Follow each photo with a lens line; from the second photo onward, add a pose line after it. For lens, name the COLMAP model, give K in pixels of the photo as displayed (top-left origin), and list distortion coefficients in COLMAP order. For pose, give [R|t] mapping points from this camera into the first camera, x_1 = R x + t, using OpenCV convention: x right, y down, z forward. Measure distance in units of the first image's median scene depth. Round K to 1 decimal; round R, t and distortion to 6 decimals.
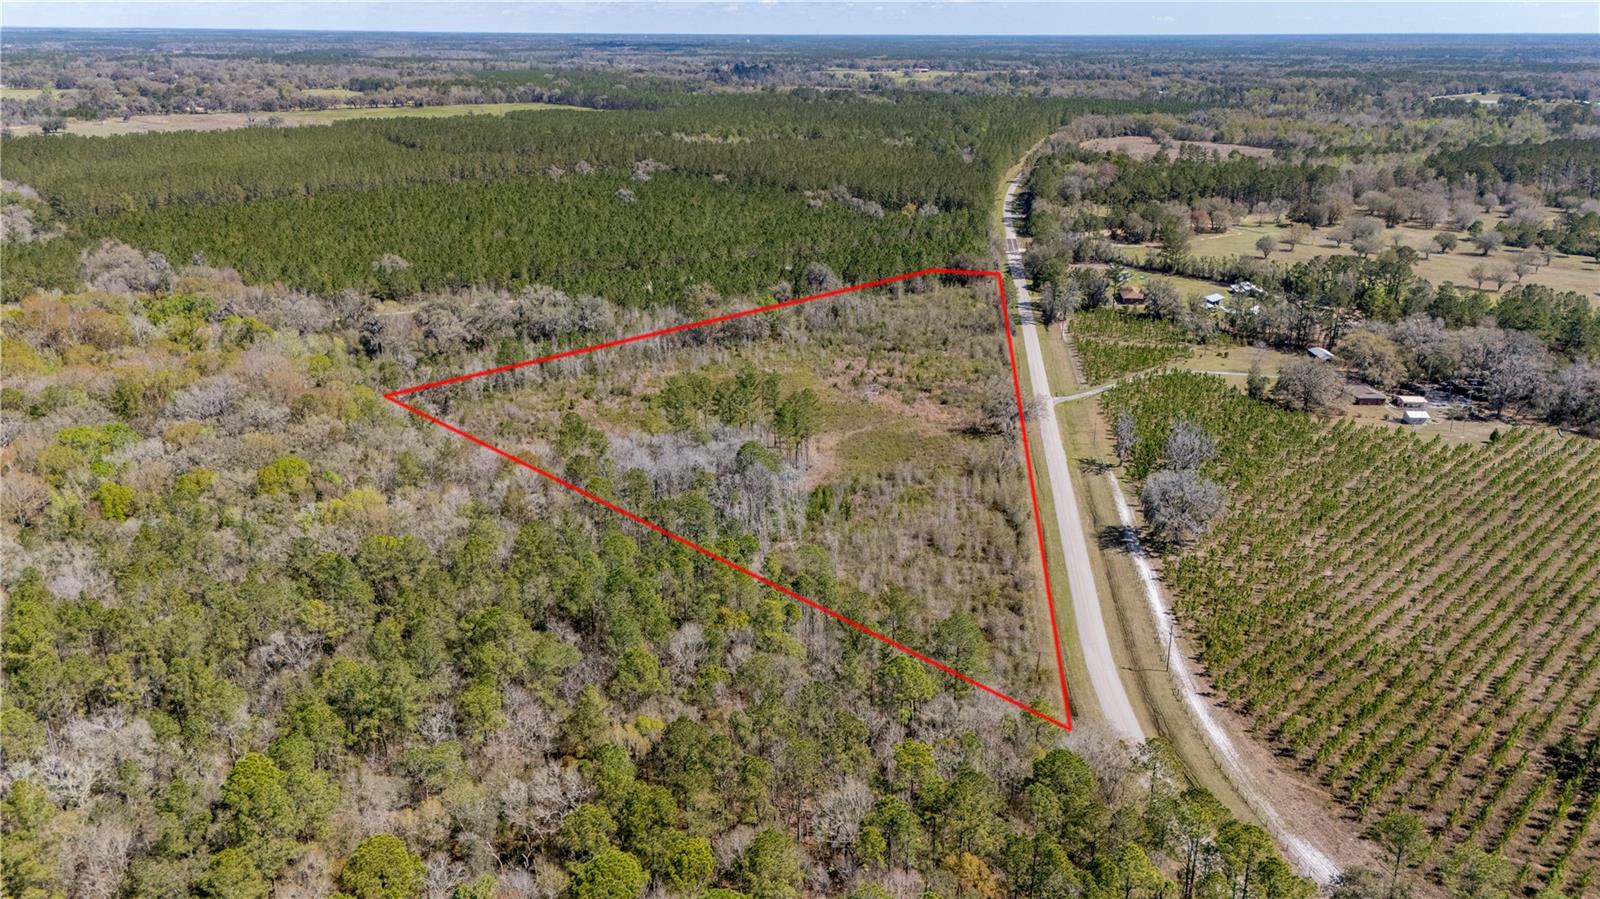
lens RADIAL K [[1168.4, 0, 800.0], [0, 1168.4, 449.5], [0, 0, 1]] dist [0.070658, -0.069135]
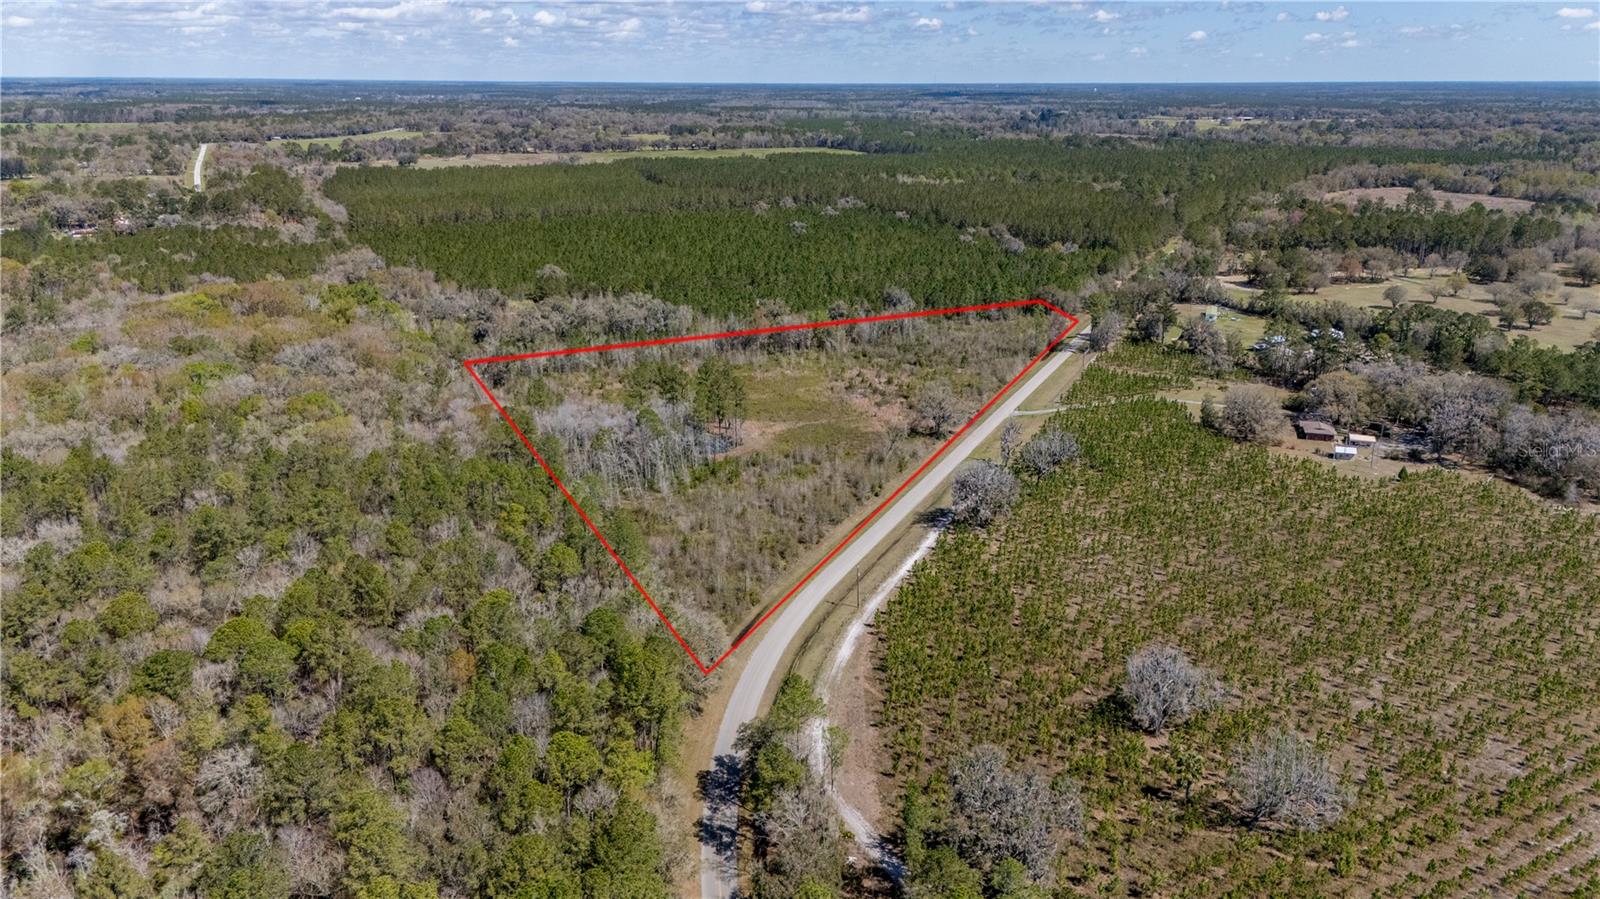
lens RADIAL K [[1168.4, 0, 800.0], [0, 1168.4, 449.5], [0, 0, 1]] dist [0.070658, -0.069135]
pose [[0.957905, 0.084678, -0.274314, 0.129629], [-0.094988, 0.995177, -0.024495, 0.014542], [0.270917, 0.049520, 0.961328, -0.037814]]
